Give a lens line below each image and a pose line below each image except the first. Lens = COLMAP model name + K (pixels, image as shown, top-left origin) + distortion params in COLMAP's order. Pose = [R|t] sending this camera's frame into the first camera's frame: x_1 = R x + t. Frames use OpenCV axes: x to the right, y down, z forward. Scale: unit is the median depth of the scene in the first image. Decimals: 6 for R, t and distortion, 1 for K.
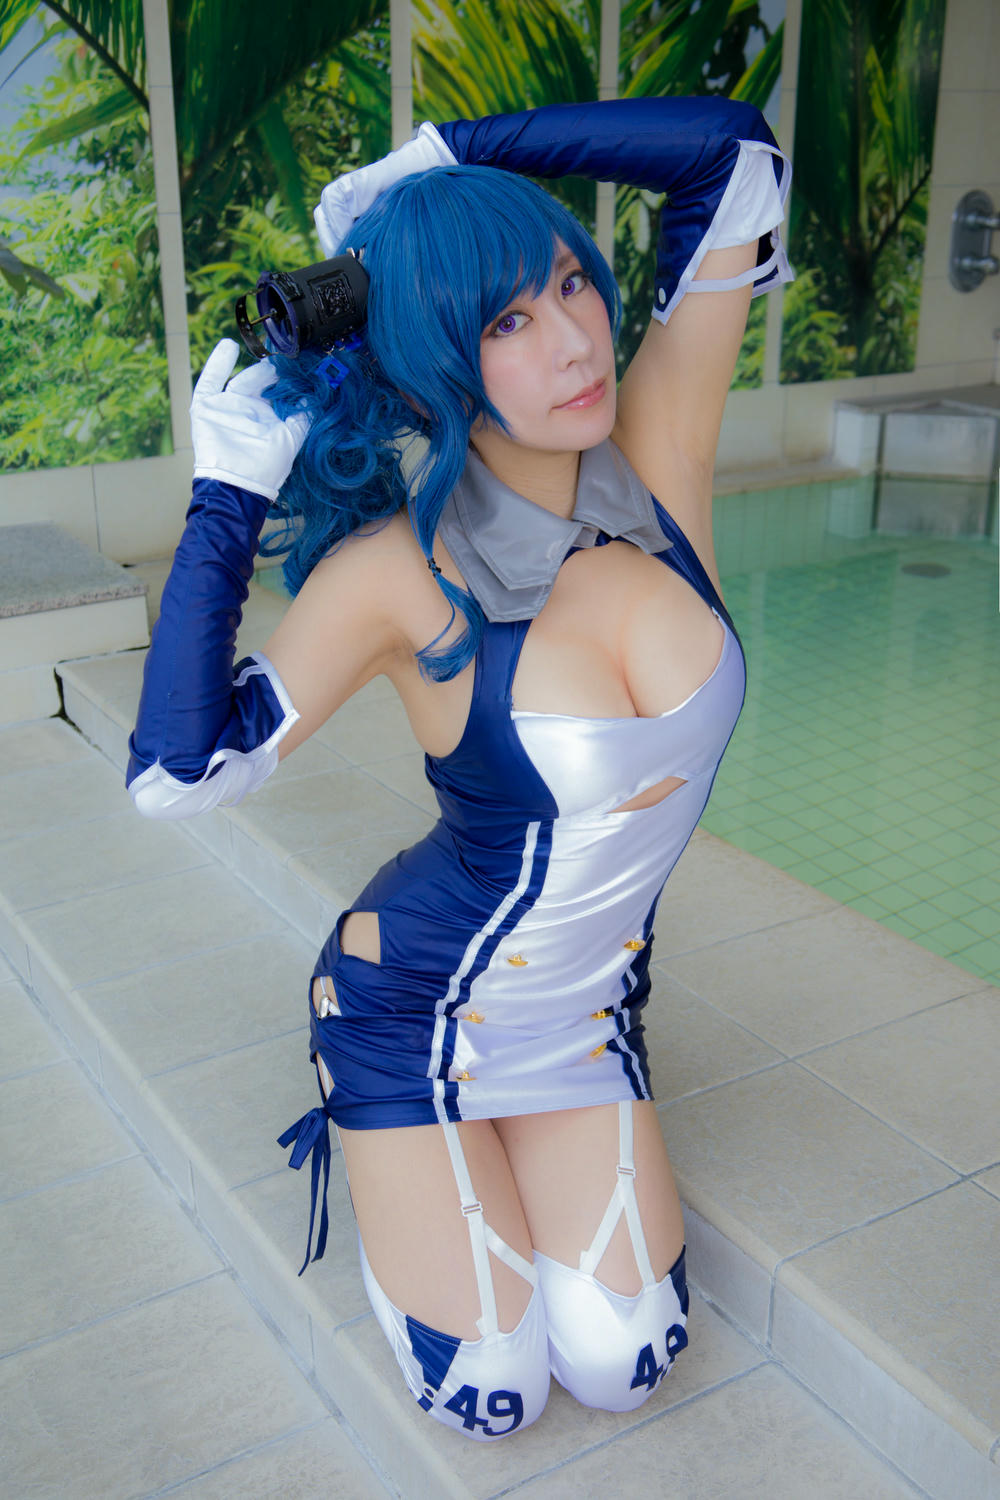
lens RADIAL K [[1650.2, 0, 473.9], [0, 1650.2, 773.9], [0, 0, 1]] dist [-0.009463, 0.002708]
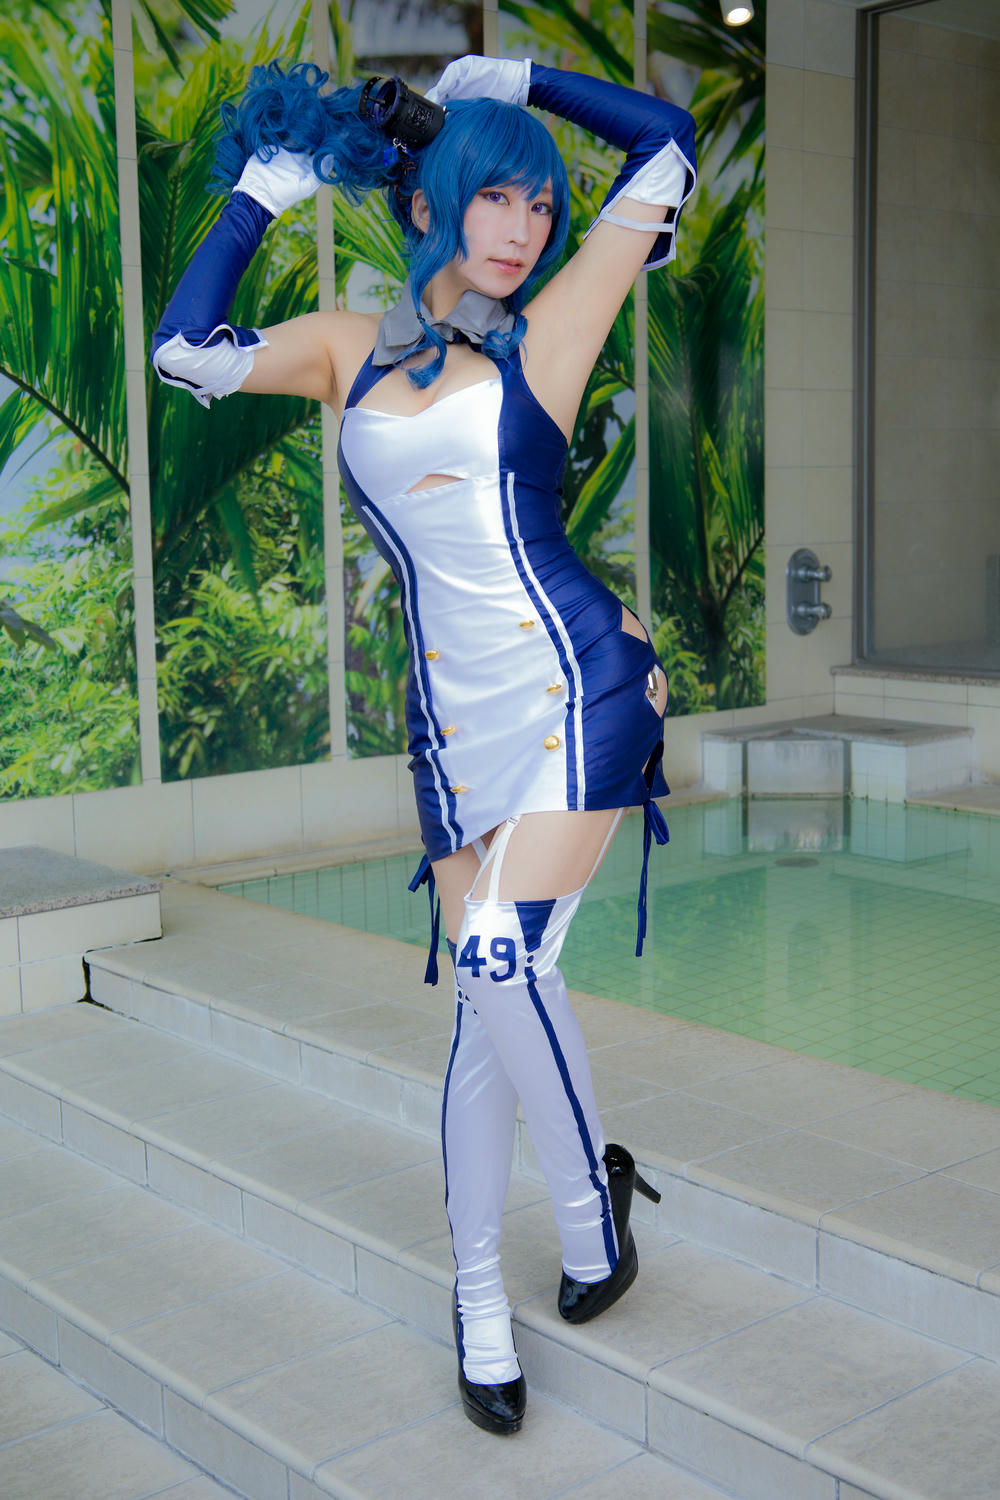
lens RADIAL K [[1973.3, 0, 499.4], [0, 1973.3, 725.7], [0, 0, 1]] dist [0.000204, 0.114307]
pose [[0.988128, -0.032759, 0.150099, -0.146385], [0.070677, 0.964409, -0.254795, 0.127055], [-0.136410, 0.262378, 0.955275, -0.319946]]
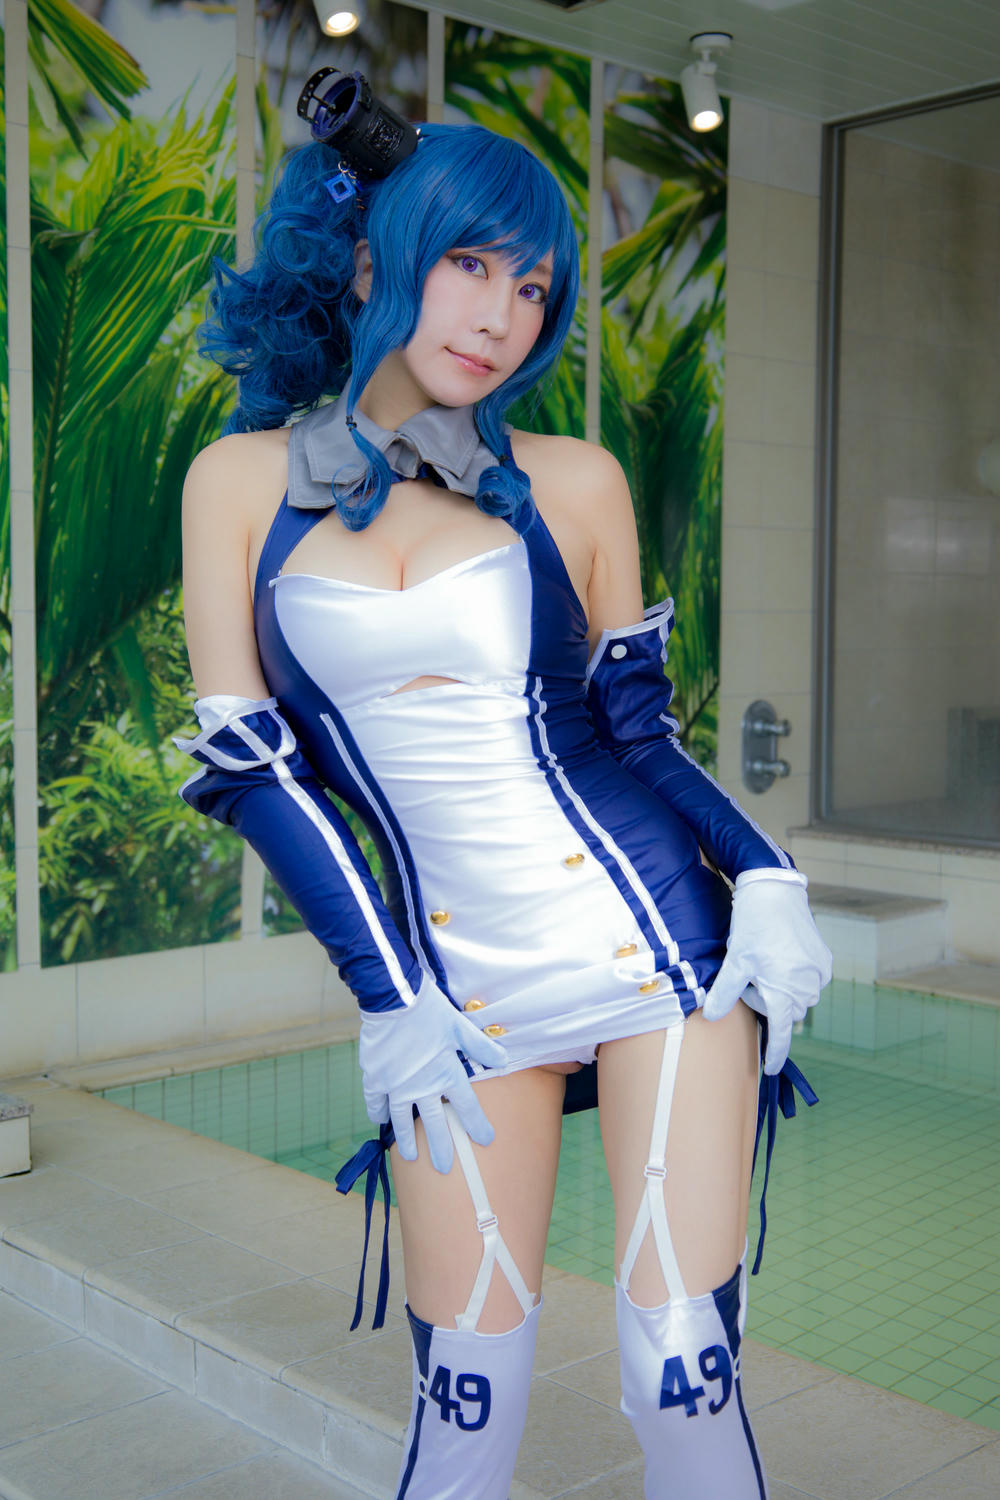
lens RADIAL K [[1896.6, 0, 480.4], [0, 1896.6, 752.4], [0, 0, 1]] dist [-0.001753, 0.102585]
pose [[0.981012, -0.008480, 0.193763, -0.134766], [0.066437, 0.953295, -0.294645, 0.027057], [-0.182215, 0.301923, 0.935756, -0.112440]]
